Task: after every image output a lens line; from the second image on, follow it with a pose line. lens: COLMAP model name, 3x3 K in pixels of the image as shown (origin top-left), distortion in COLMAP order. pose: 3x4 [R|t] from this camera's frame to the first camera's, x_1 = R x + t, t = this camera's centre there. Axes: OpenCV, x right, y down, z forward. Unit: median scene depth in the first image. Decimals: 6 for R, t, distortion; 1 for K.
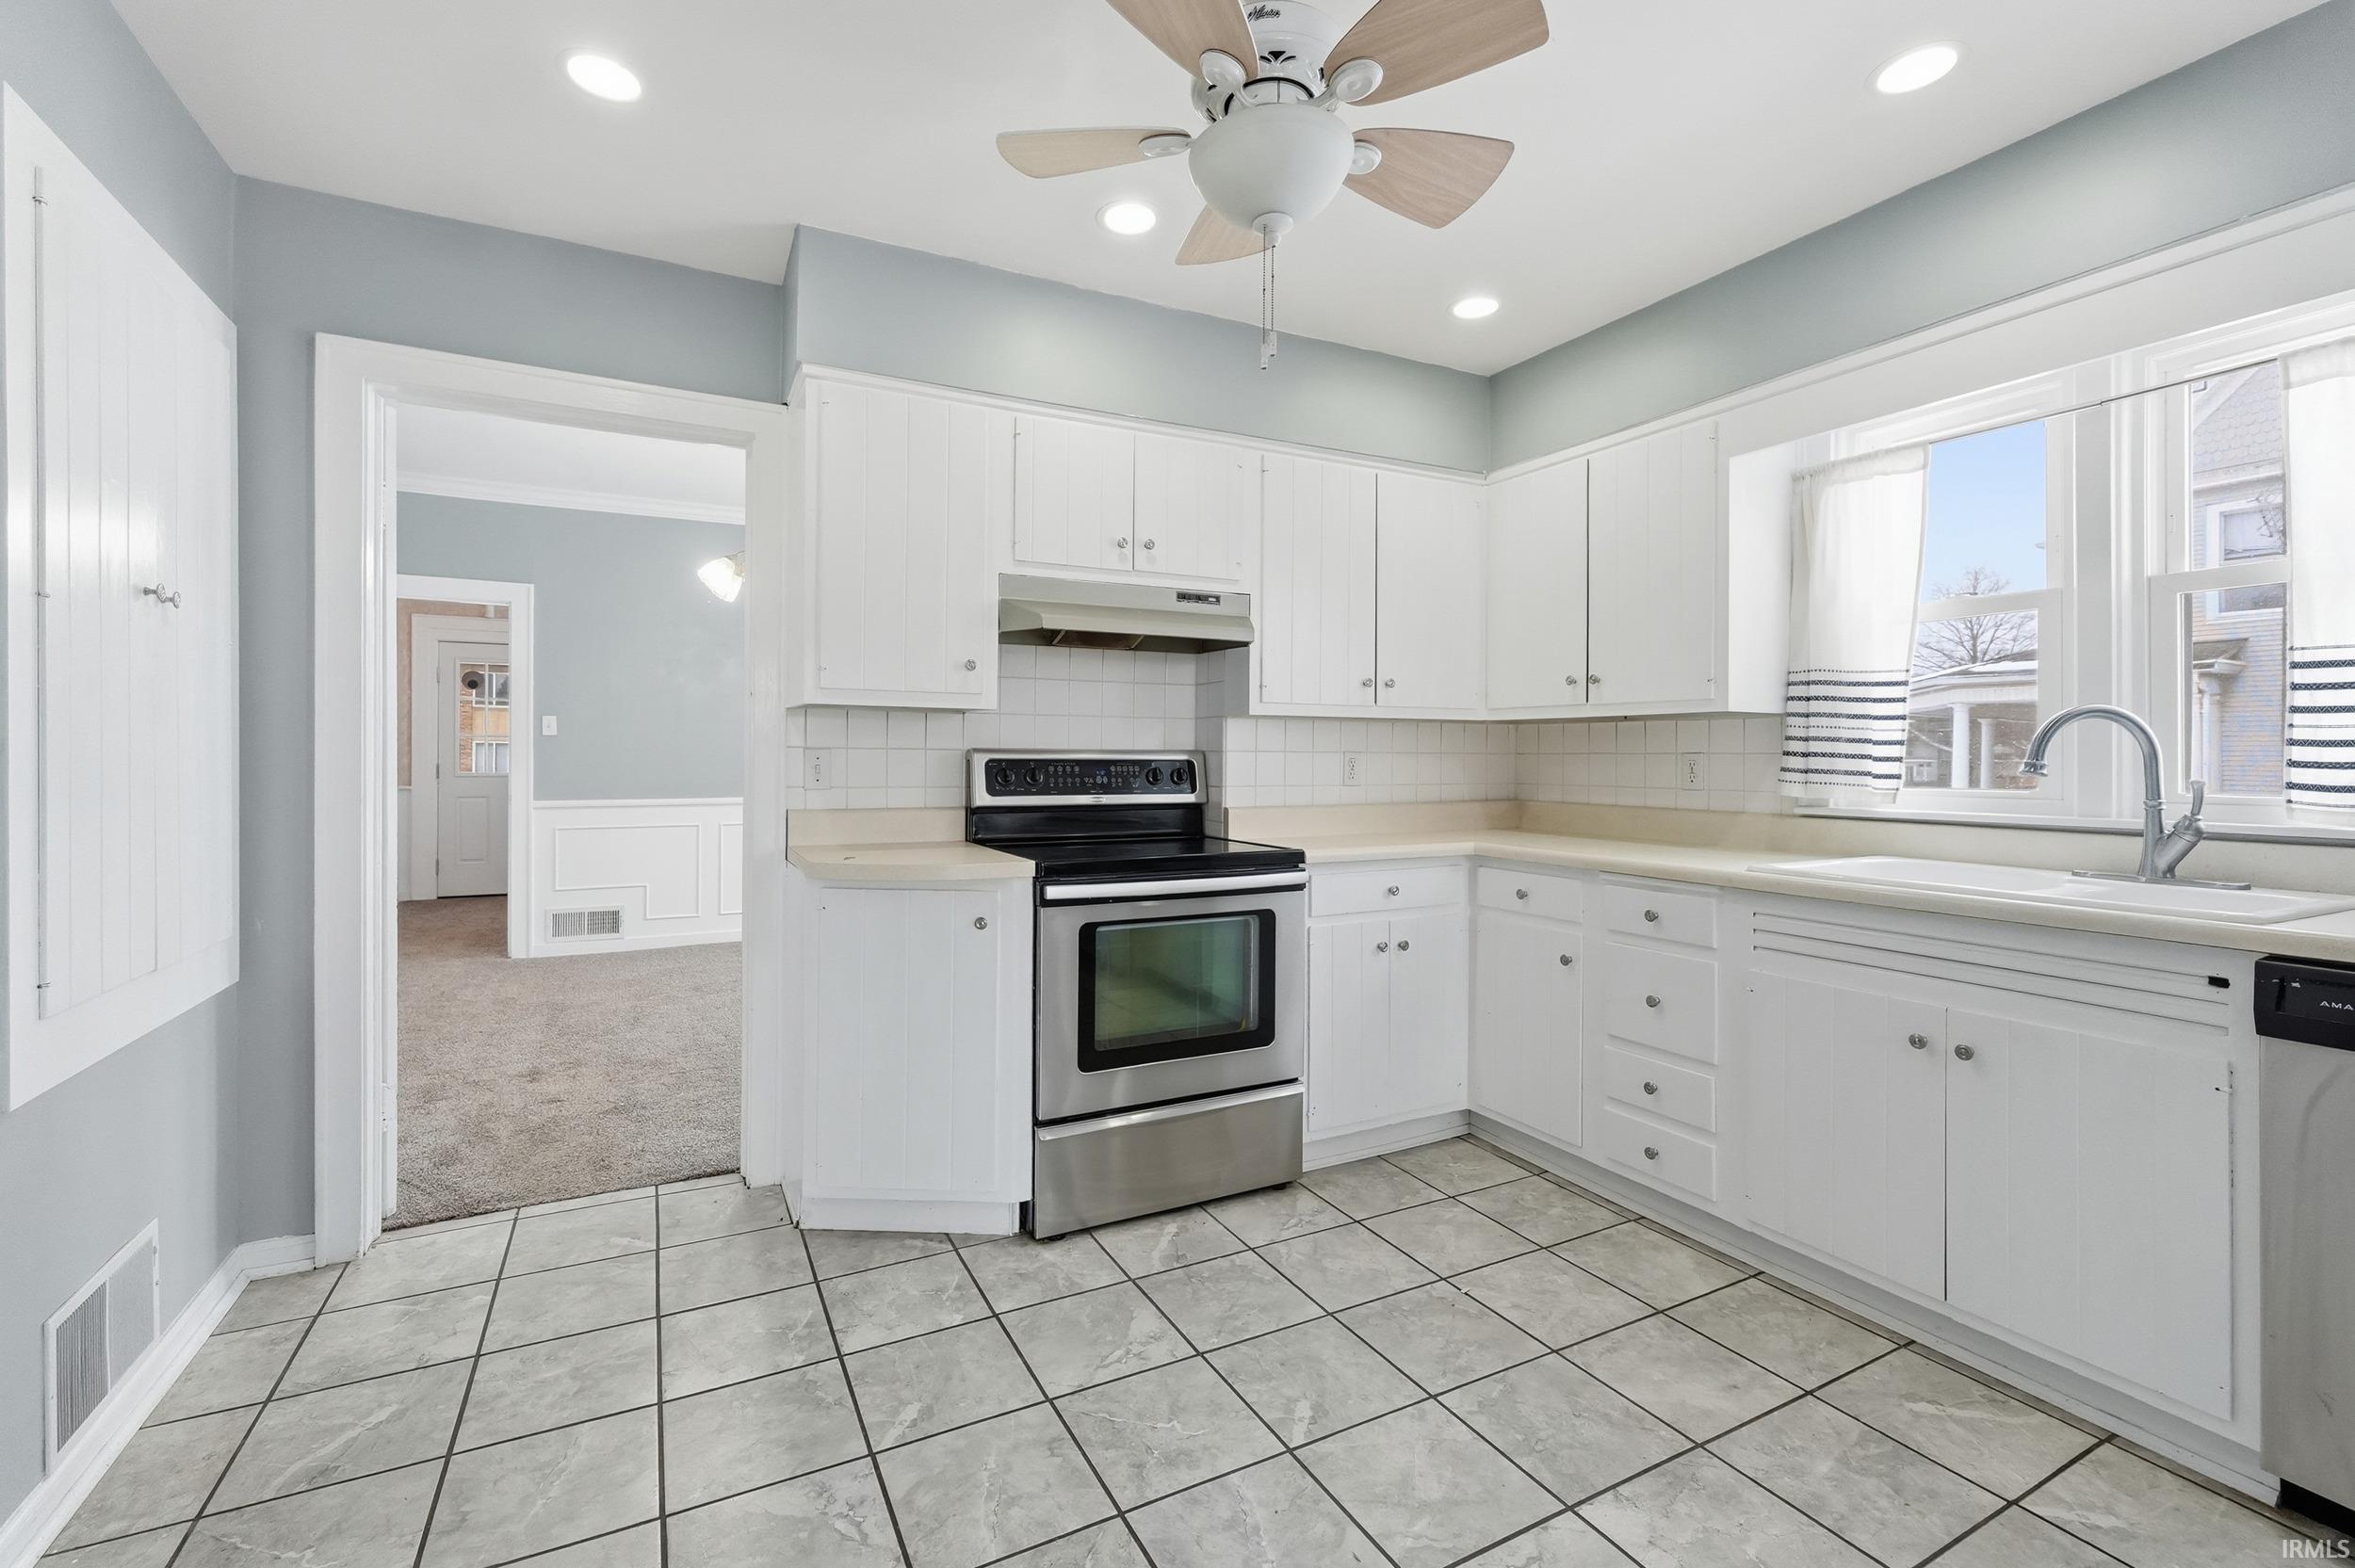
lens RADIAL K [[1020.8, 0, 1178.3], [0, 1020.8, 776.2], [0, 0, 1]] dist [-0.000940, 0.000238]
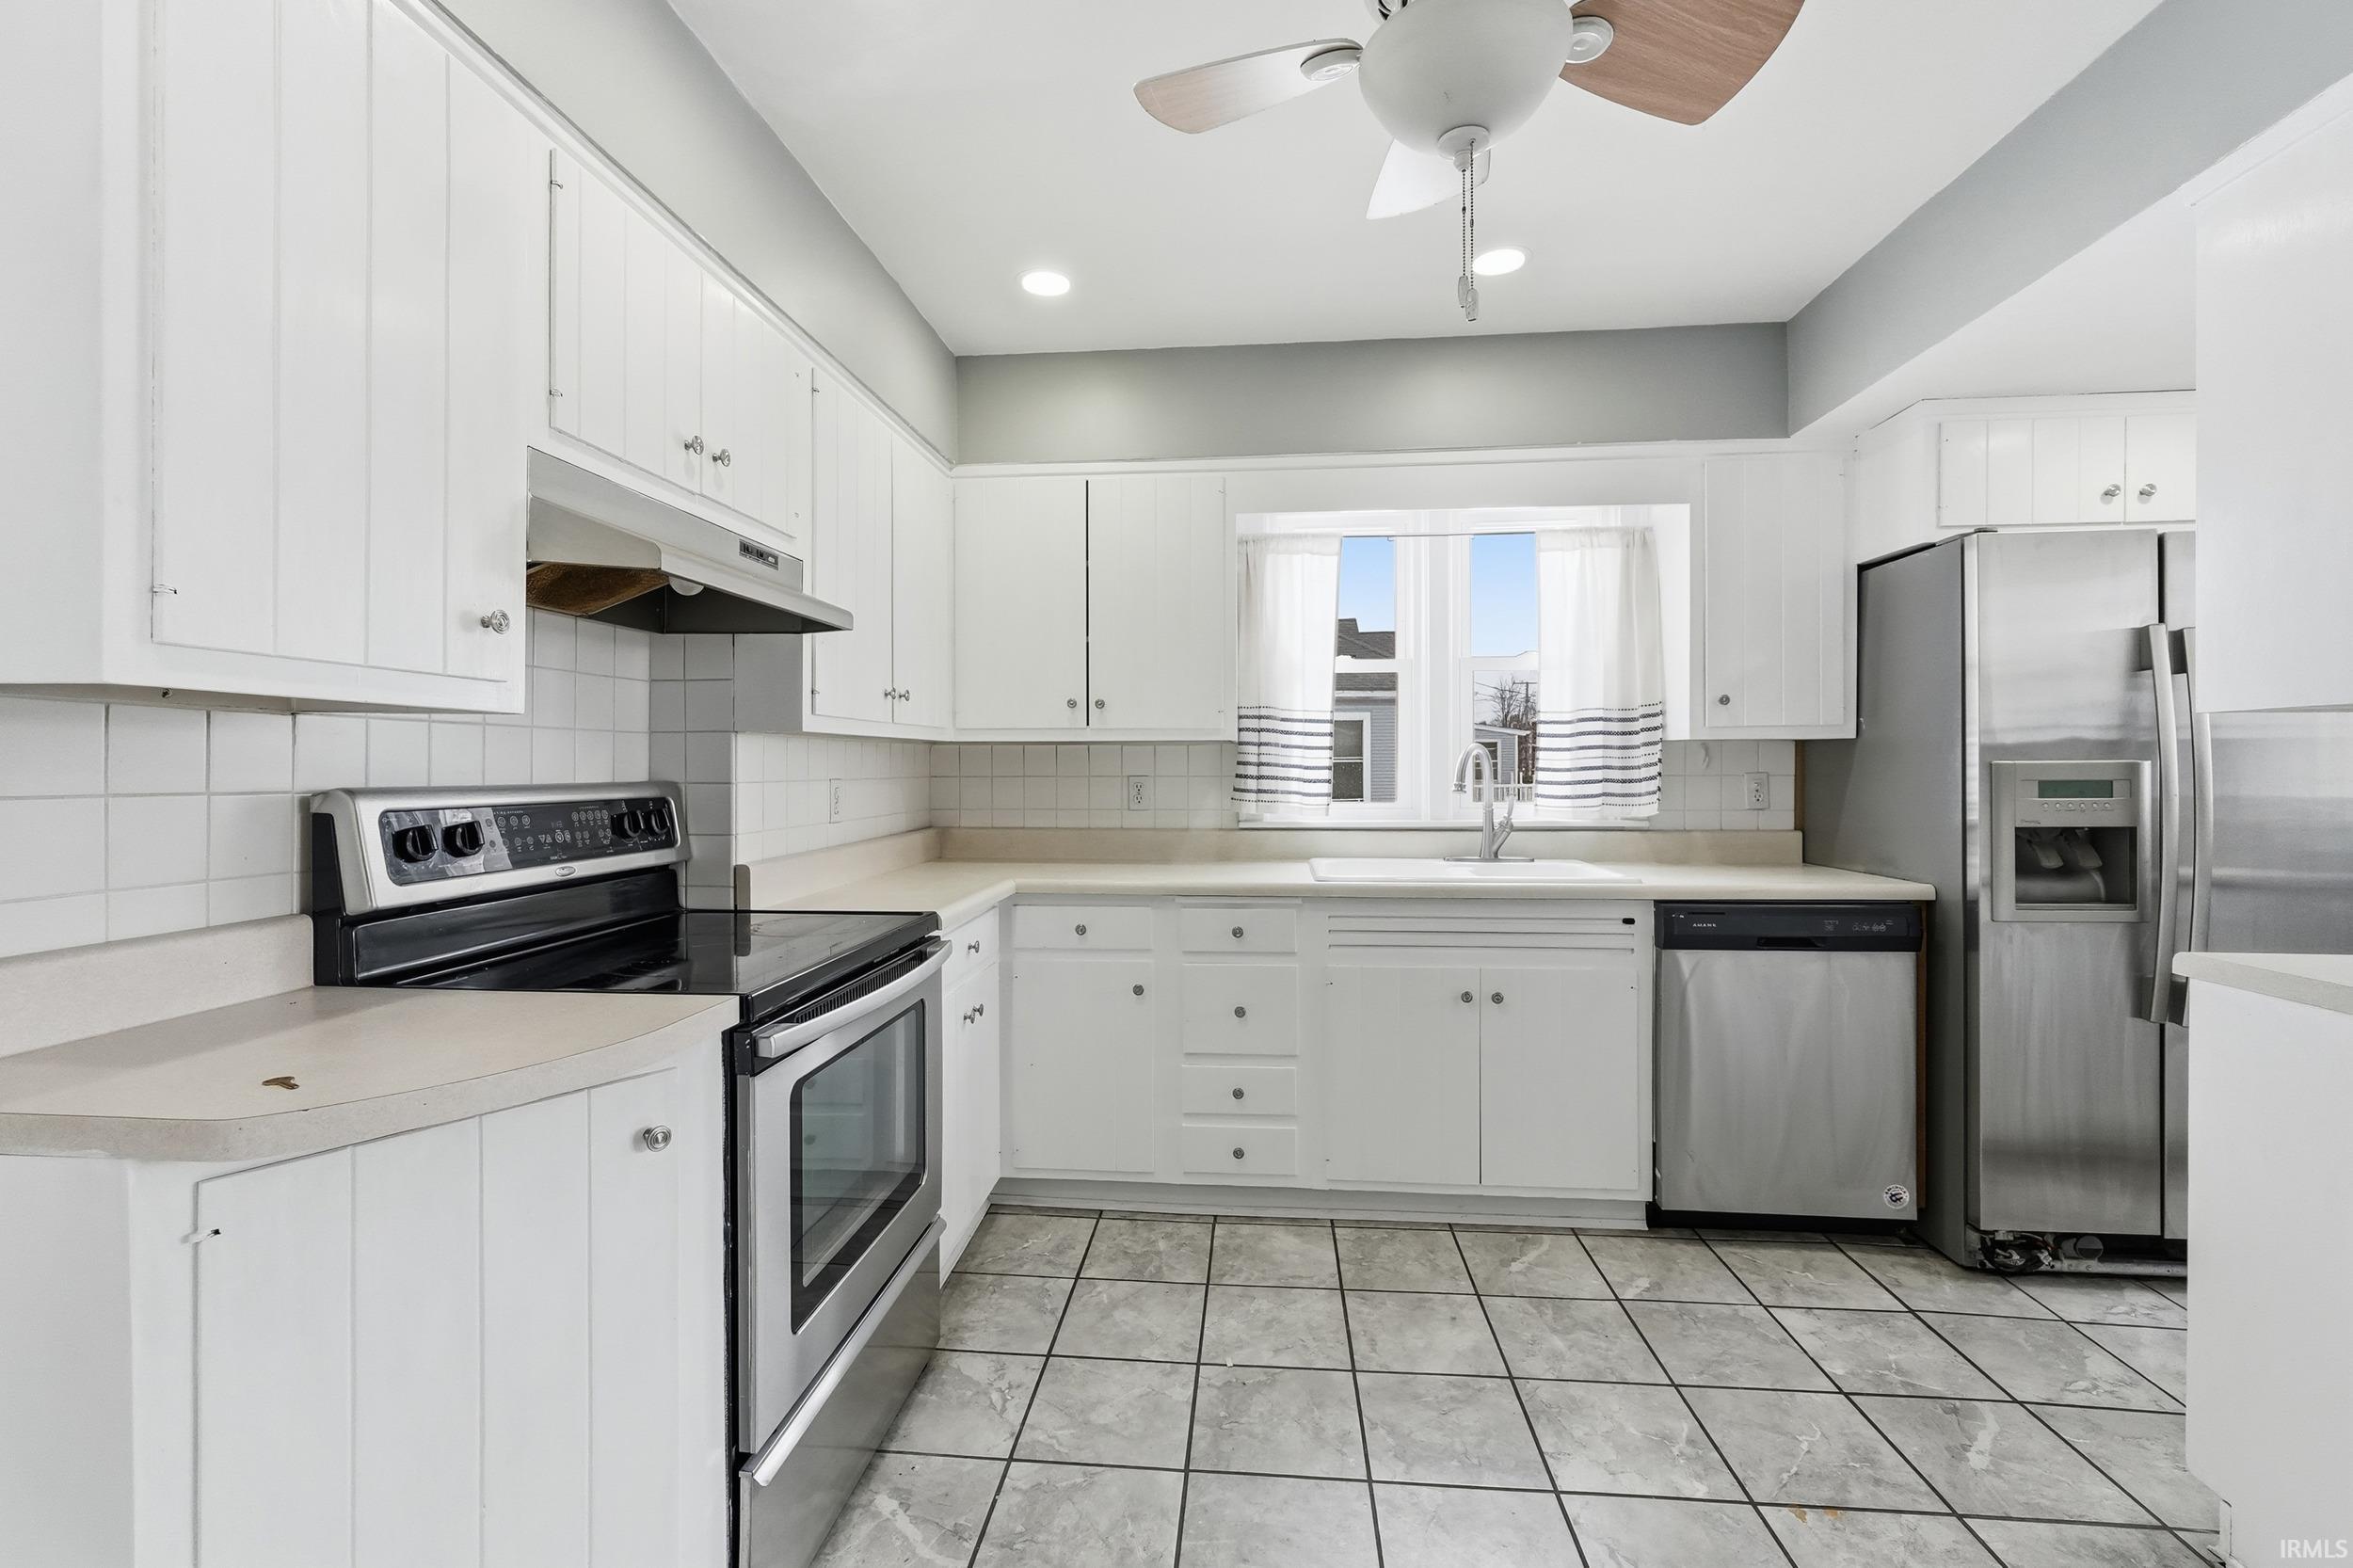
lens RADIAL K [[999.5, 0, 1176.2], [0, 999.5, 789.4], [0, 0, 1]] dist [-0.003348, -0.000071]
pose [[0.538309, -0.025840, 0.842352, -0.421538], [0.021146, 0.999629, 0.017151, -0.029666], [-0.842482, 0.008579, 0.538655, 0.461758]]
